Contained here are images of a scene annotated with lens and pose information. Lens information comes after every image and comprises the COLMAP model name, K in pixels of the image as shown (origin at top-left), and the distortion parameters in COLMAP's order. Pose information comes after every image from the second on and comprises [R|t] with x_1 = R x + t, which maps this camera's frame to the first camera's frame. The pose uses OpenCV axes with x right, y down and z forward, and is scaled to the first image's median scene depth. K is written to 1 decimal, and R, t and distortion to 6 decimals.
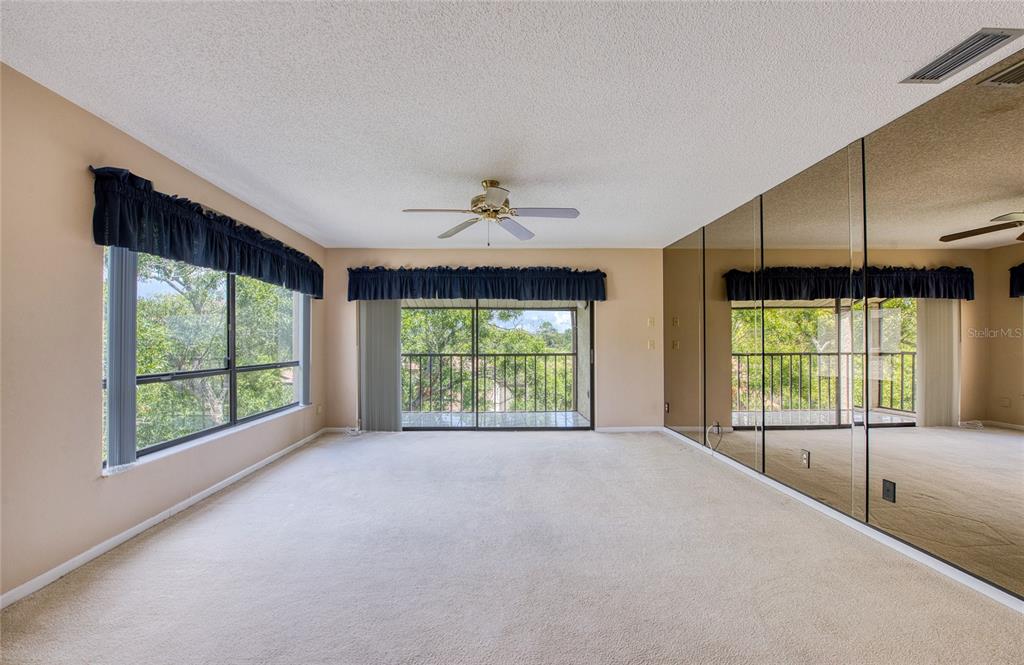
lens RADIAL K [[426.6, 0, 506.5], [0, 426.6, 340.3], [0, 0, 1]] dist [-0.005213, -0.000676]
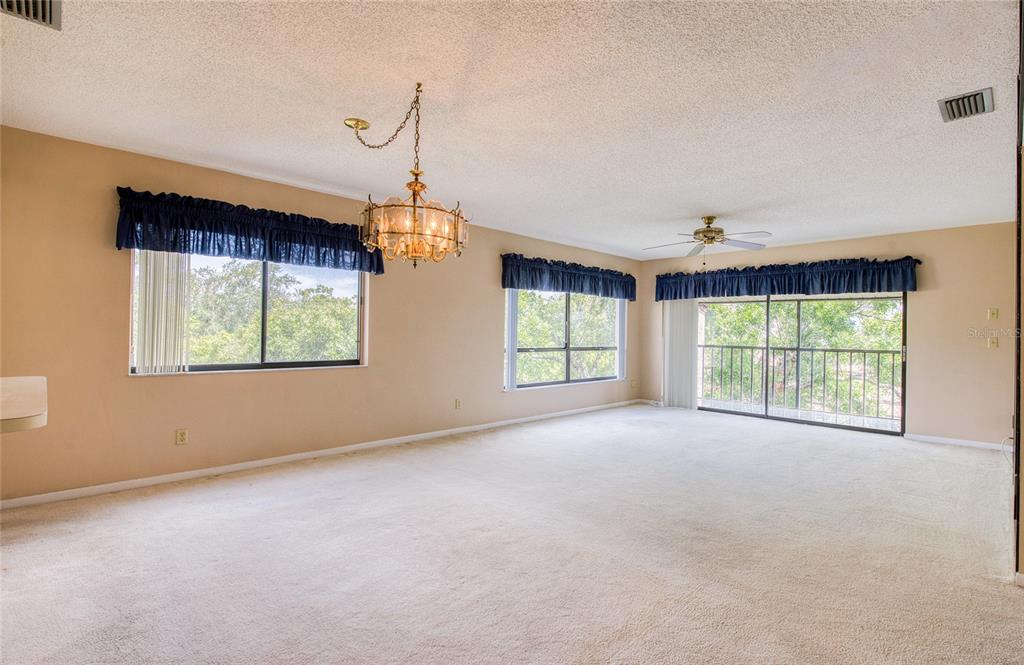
lens RADIAL K [[486.0, 0, 508.9], [0, 486.0, 326.3], [0, 0, 1]] dist [-0.014915, 0.000045]
pose [[0.677872, 0.002720, -0.735175, 0.396268], [-0.011441, 0.999911, -0.006850, -0.002828], [0.735091, 0.013054, 0.677843, -0.300850]]
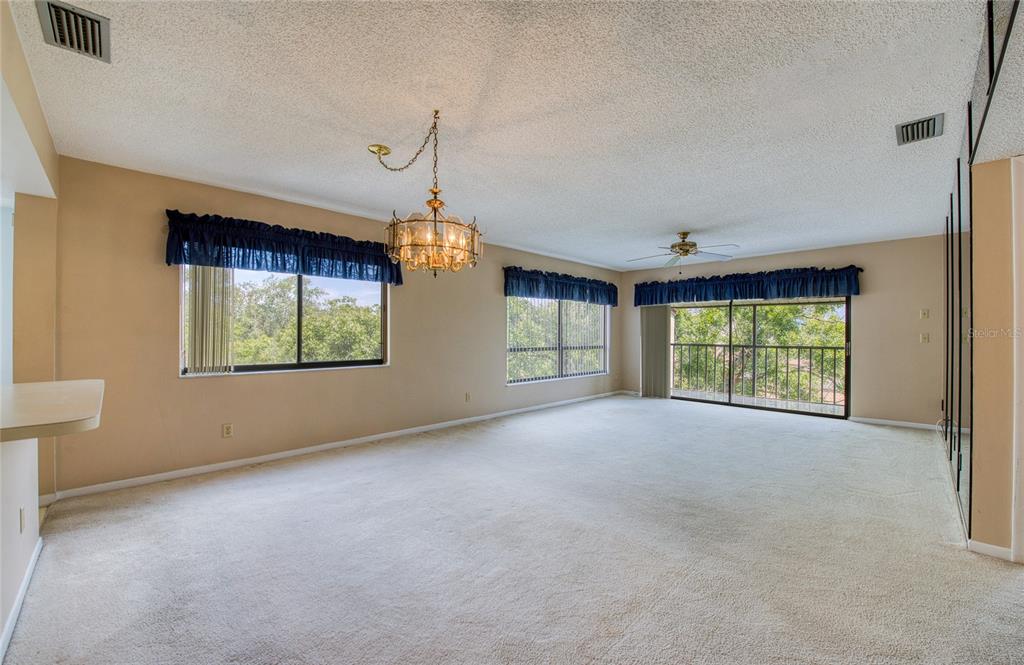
lens RADIAL K [[409.9, 0, 508.8], [0, 409.9, 333.8], [0, 0, 1]] dist [-0.018529, -0.001864]
pose [[0.685605, 0.002465, -0.727970, 0.365869], [0.000482, 0.999993, 0.003841, -0.002540], [0.727974, -0.002984, 0.685598, -0.294304]]
